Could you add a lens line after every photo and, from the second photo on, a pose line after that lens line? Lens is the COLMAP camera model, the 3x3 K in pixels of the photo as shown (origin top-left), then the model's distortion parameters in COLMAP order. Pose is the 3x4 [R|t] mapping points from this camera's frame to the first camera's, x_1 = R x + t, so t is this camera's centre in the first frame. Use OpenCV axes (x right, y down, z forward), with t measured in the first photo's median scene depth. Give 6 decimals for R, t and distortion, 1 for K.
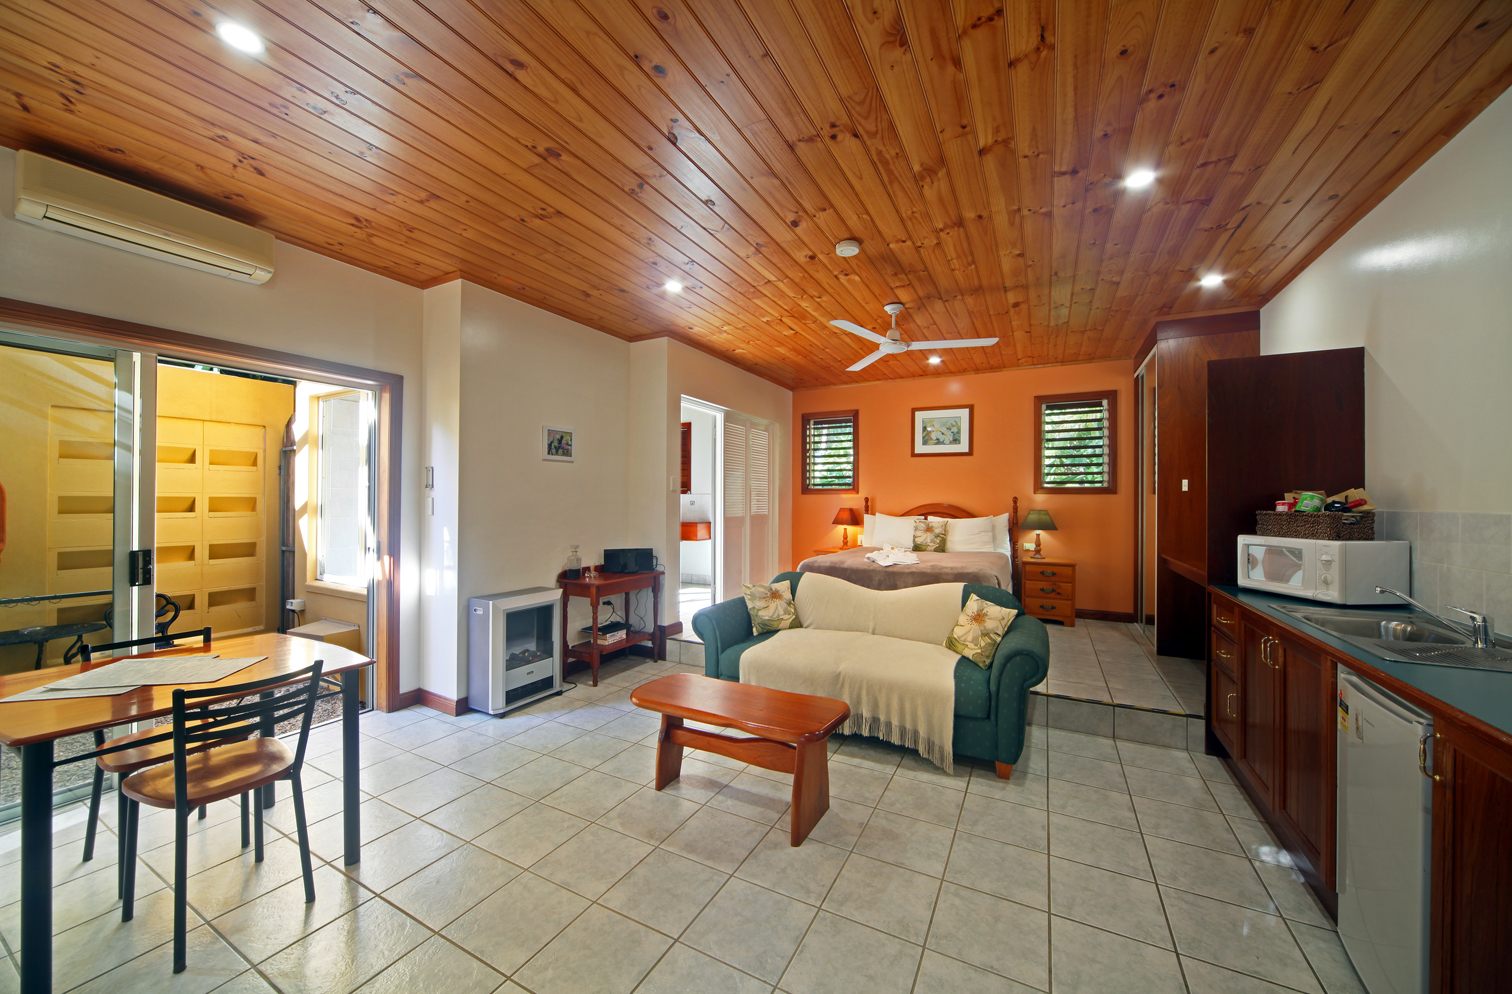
lens RADIAL K [[548.1, 0, 756.0], [0, 548.1, 497.0], [0, 0, 1]] dist [-0.000385, -0.000011]
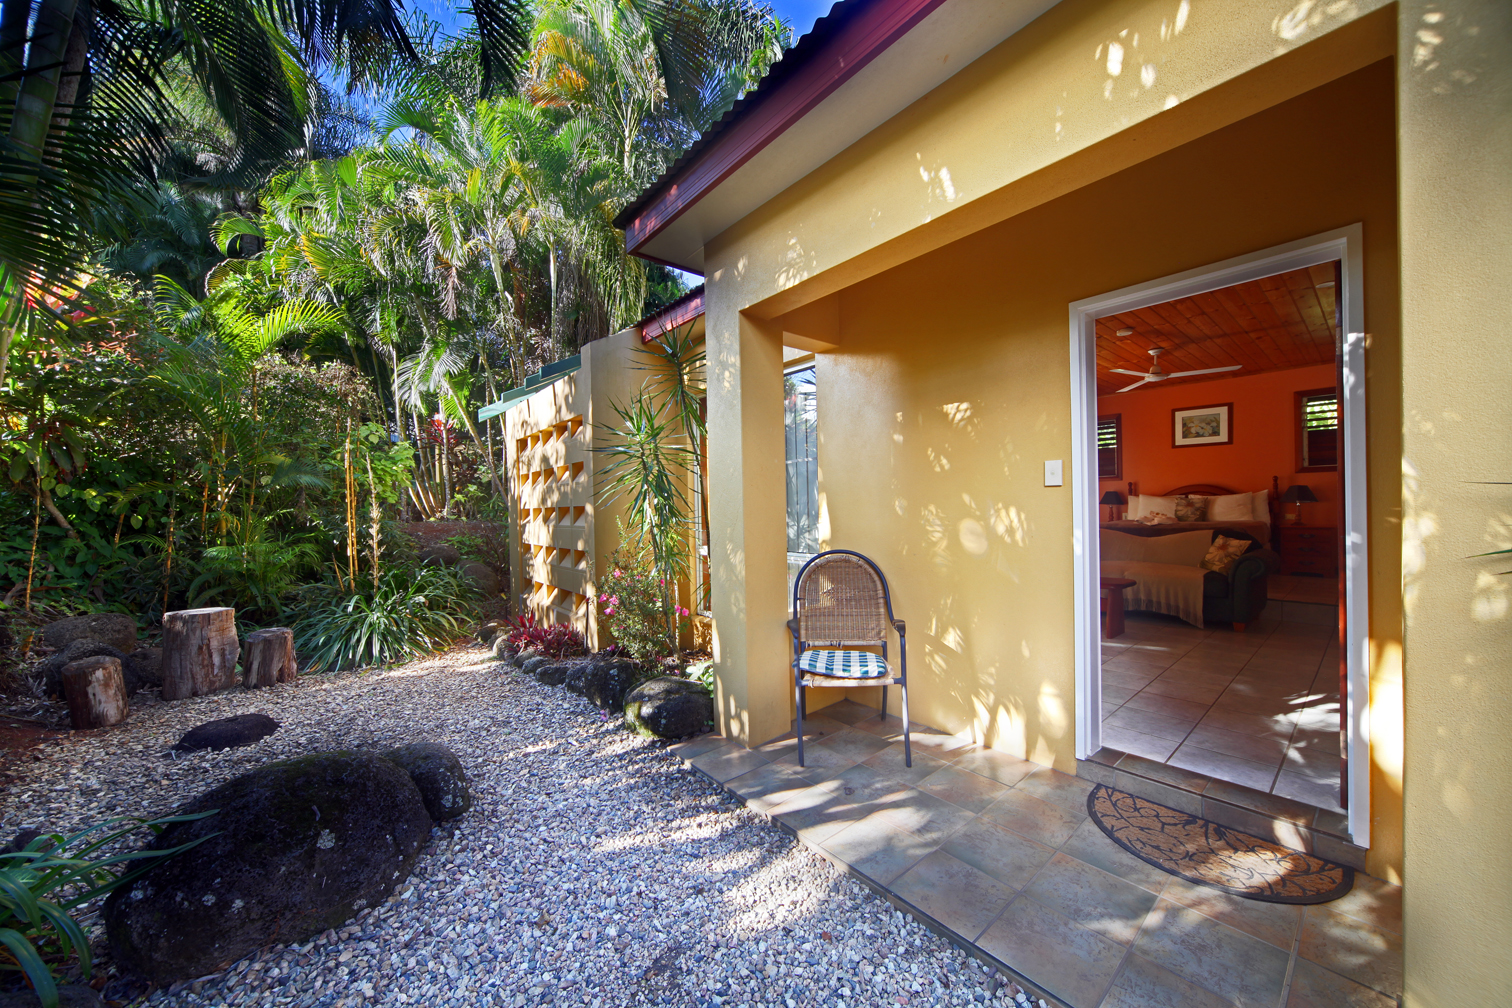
lens RADIAL K [[538.6, 0, 756.0], [0, 538.6, 504.0], [0, 0, 1]] dist [-0.002288, 0.000055]
pose [[0.926877, -0.019777, -0.374844, -0.162213], [0.023838, 0.999697, 0.006200, 0.027982], [0.374607, -0.014682, 0.927067, -0.579315]]
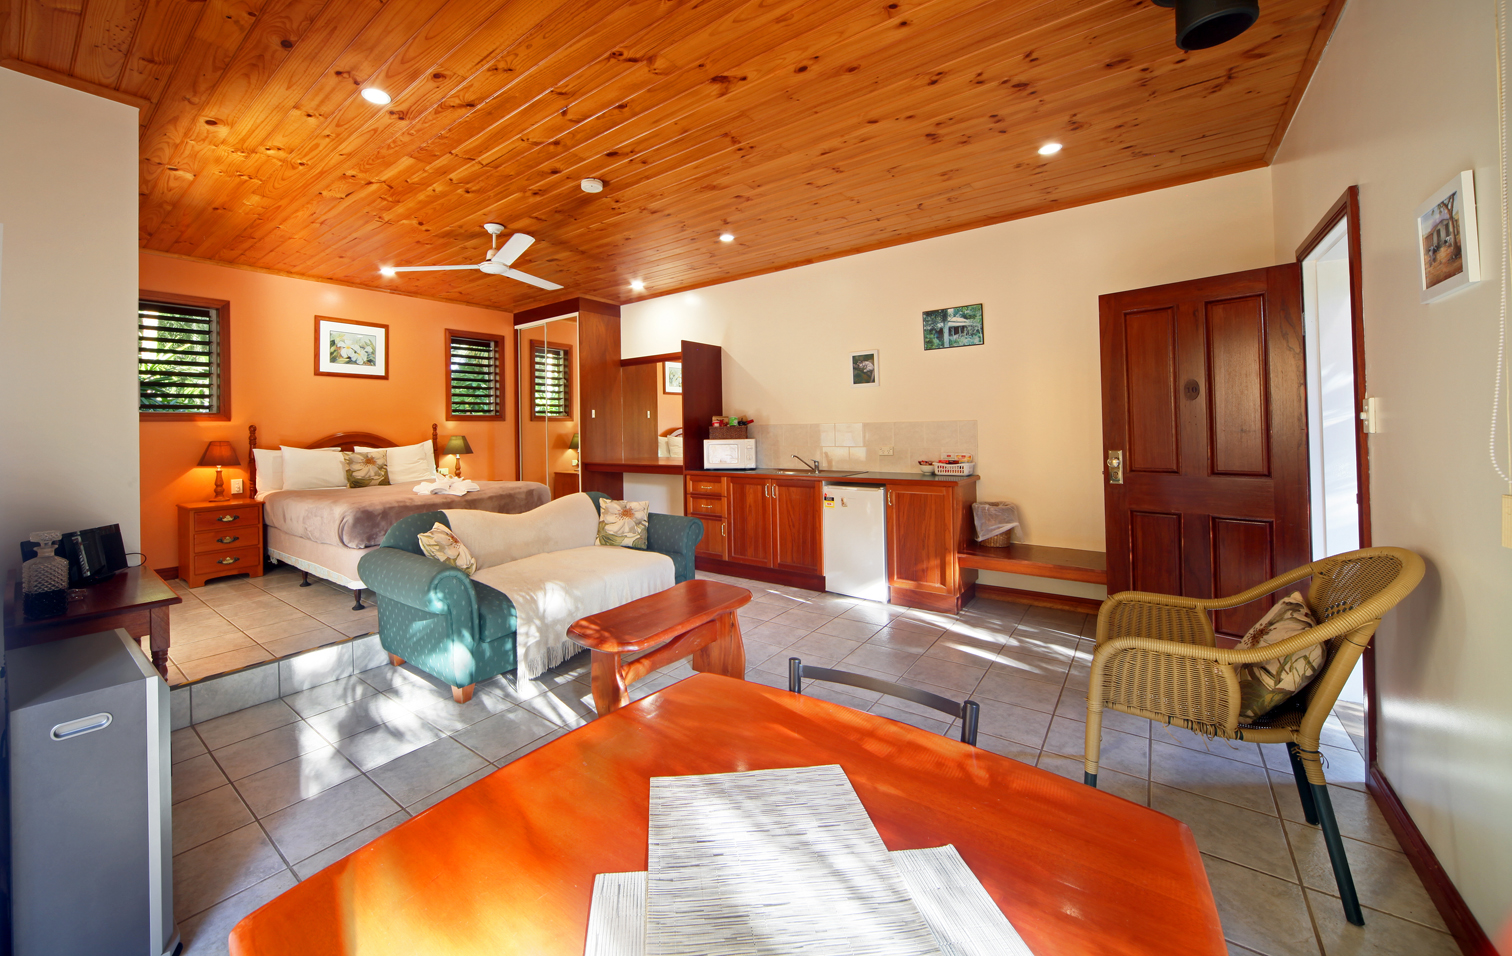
lens RADIAL K [[576.2, 0, 681.5], [0, 576.2, 422.9], [0, 0, 1]] dist [-0.000044, -0.000049]
pose [[0.208834, 0.002613, 0.977948, -0.509452], [0.014622, 0.999876, -0.005794, 0.011772], [-0.977842, 0.015509, 0.208770, 0.342489]]
